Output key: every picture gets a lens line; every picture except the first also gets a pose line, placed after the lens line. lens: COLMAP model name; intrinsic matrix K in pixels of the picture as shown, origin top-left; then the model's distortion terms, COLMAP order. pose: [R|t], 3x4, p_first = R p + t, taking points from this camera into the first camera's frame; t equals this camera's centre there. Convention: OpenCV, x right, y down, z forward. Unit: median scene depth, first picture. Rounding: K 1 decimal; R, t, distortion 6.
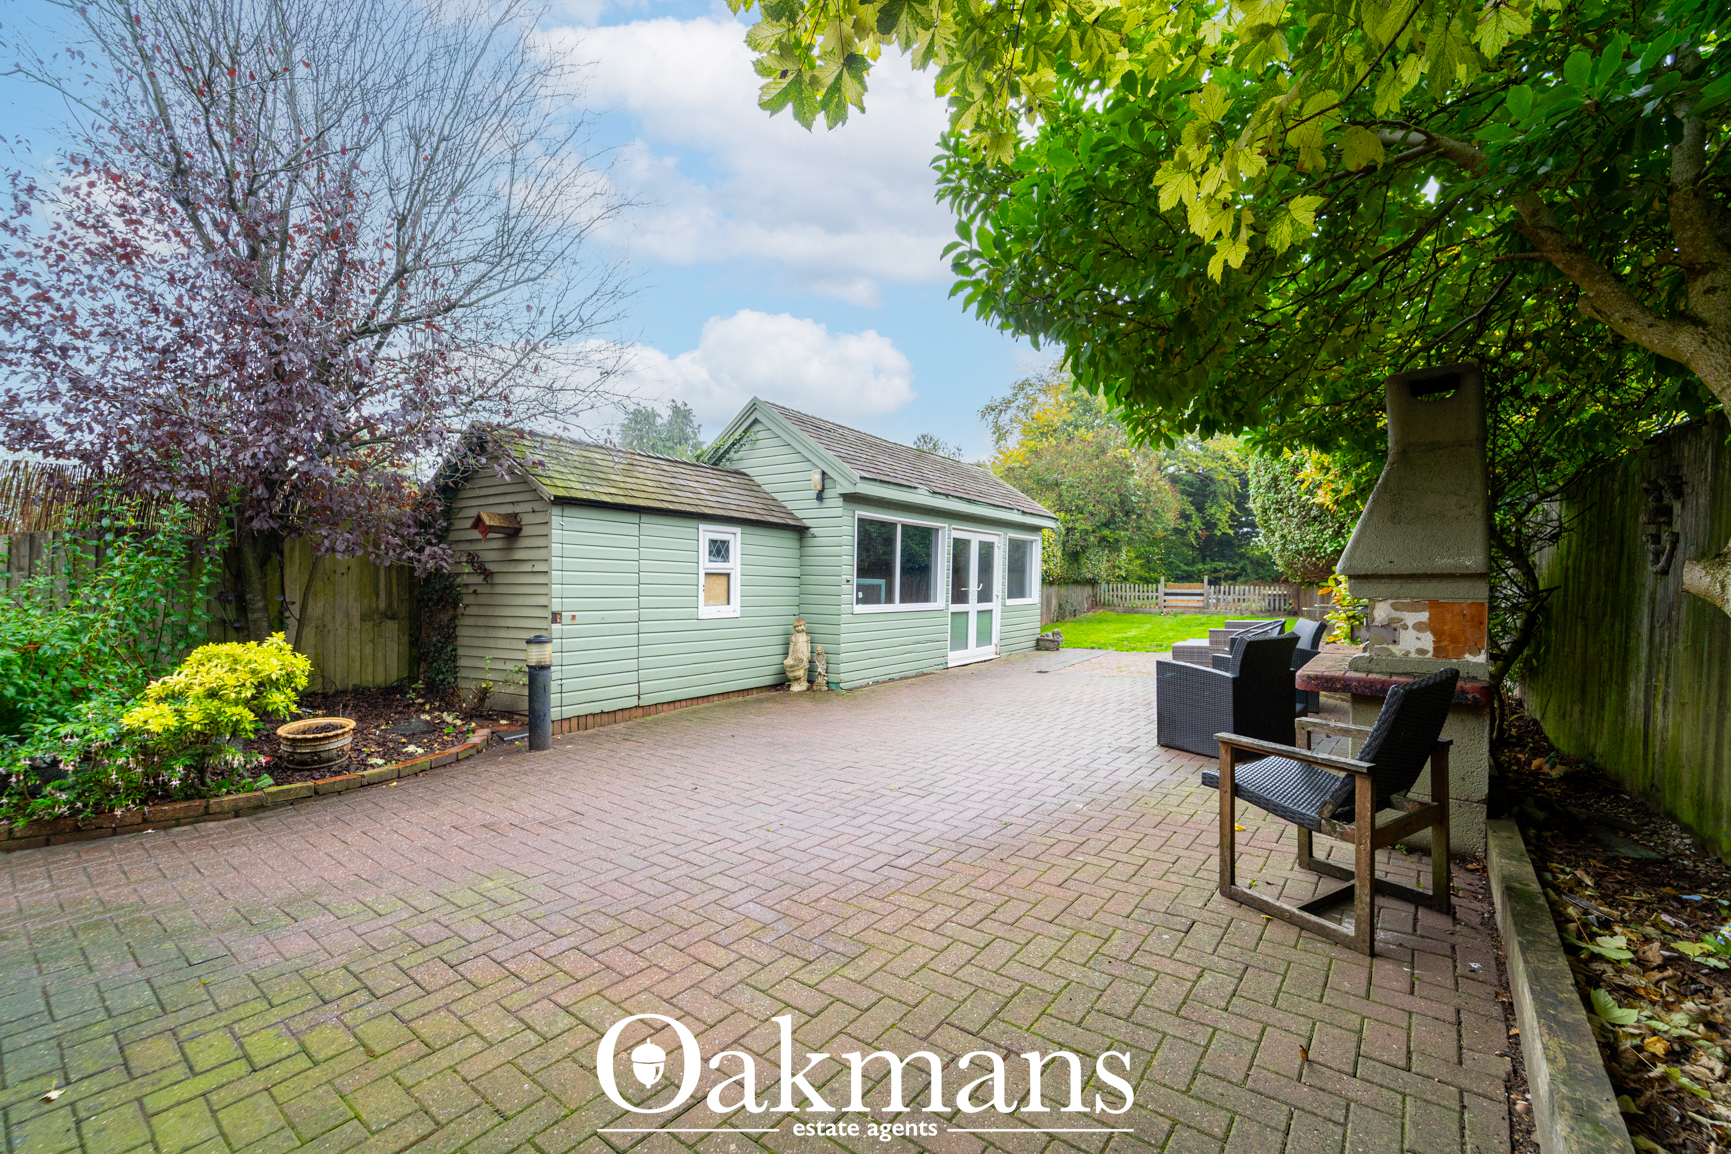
lens RADIAL K [[692.8, 0, 865.5], [0, 692.8, 577.0], [0, 0, 1]] dist [0.005142, 0.000091]
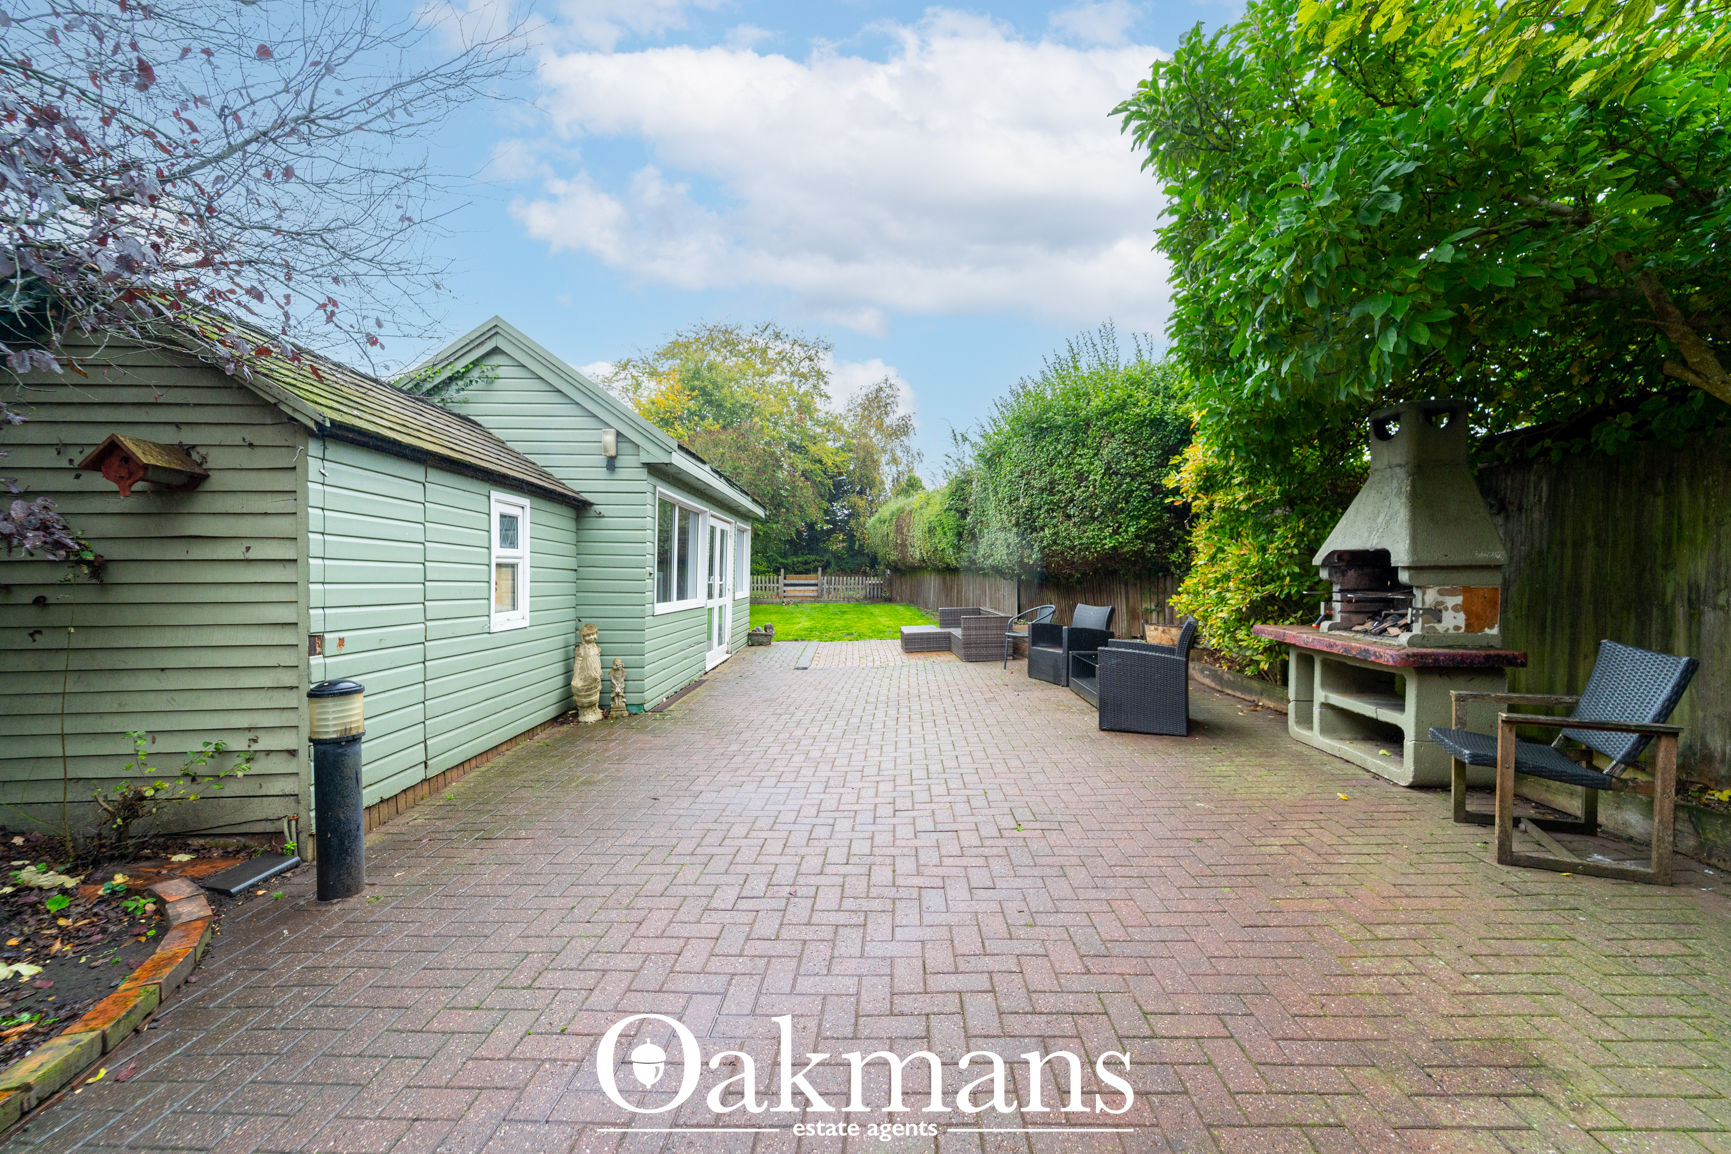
lens RADIAL K [[692.8, 0, 865.5], [0, 692.8, 577.0], [0, 0, 1]] dist [0.005142, 0.000091]
pose [[0.819043, -0.008377, 0.573671, -0.330637], [0.001739, 0.999925, 0.012119, -0.000317], [-0.573729, -0.008928, 0.818996, 0.250176]]
